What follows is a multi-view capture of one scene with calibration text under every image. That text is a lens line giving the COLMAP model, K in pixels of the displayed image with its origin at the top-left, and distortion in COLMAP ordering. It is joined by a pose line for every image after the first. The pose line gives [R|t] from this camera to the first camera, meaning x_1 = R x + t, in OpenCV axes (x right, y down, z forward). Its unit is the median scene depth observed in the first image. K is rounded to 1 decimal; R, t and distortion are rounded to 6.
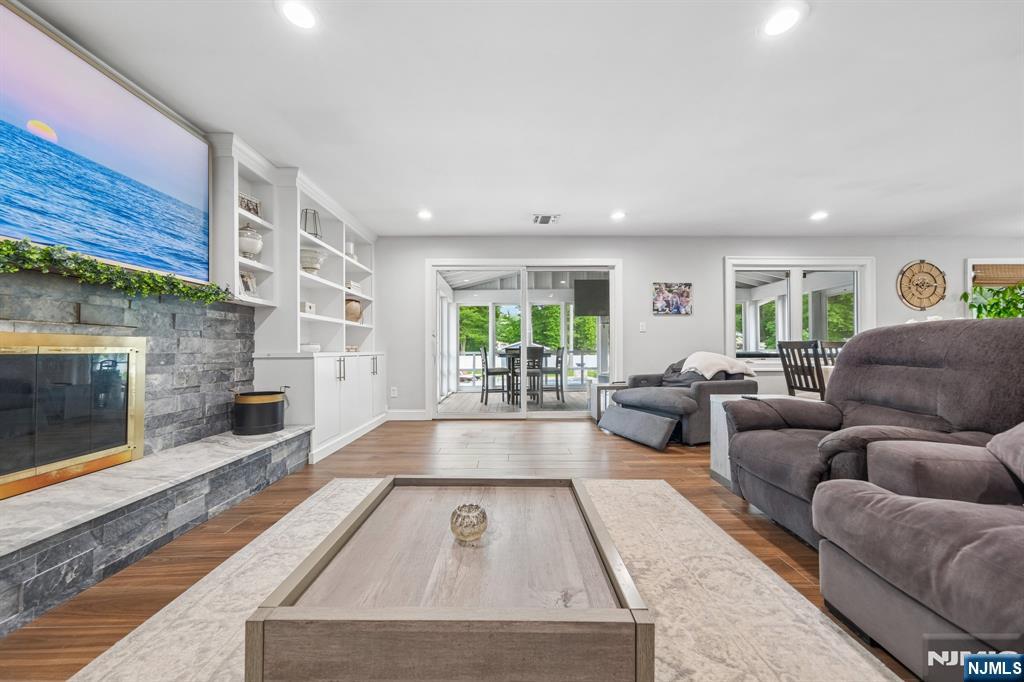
lens RADIAL K [[354.6, 0, 512.0], [0, 354.6, 341.0], [0, 0, 1]] dist [0.000536, 0.000148]
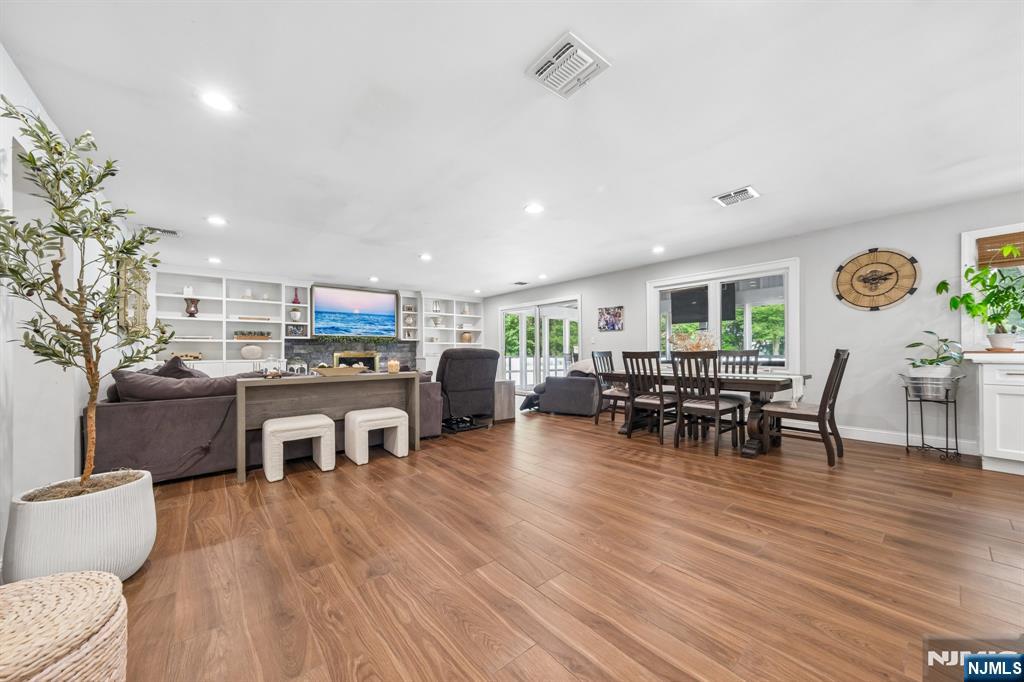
lens RADIAL K [[354.6, 0, 512.0], [0, 354.6, 341.0], [0, 0, 1]] dist [0.000536, 0.000148]
pose [[0.640691, -0.025493, -0.767376, 2.767178], [0.021646, 0.999651, -0.015137, -0.048549], [0.767494, -0.006912, 0.641019, -0.355773]]
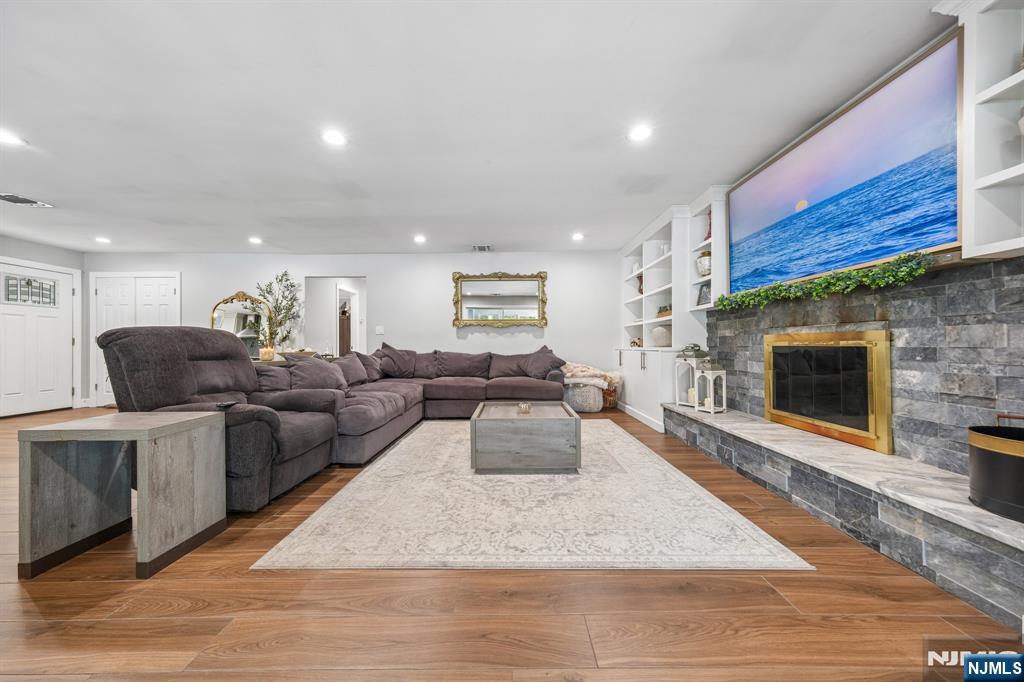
lens RADIAL K [[354.6, 0, 512.0], [0, 354.6, 341.0], [0, 0, 1]] dist [0.000536, 0.000148]
pose [[-0.999967, 0.007691, 0.002683, -0.017725], [0.007591, 0.999337, -0.035619, 0.043510], [-0.002956, -0.035597, -0.999362, 1.876506]]
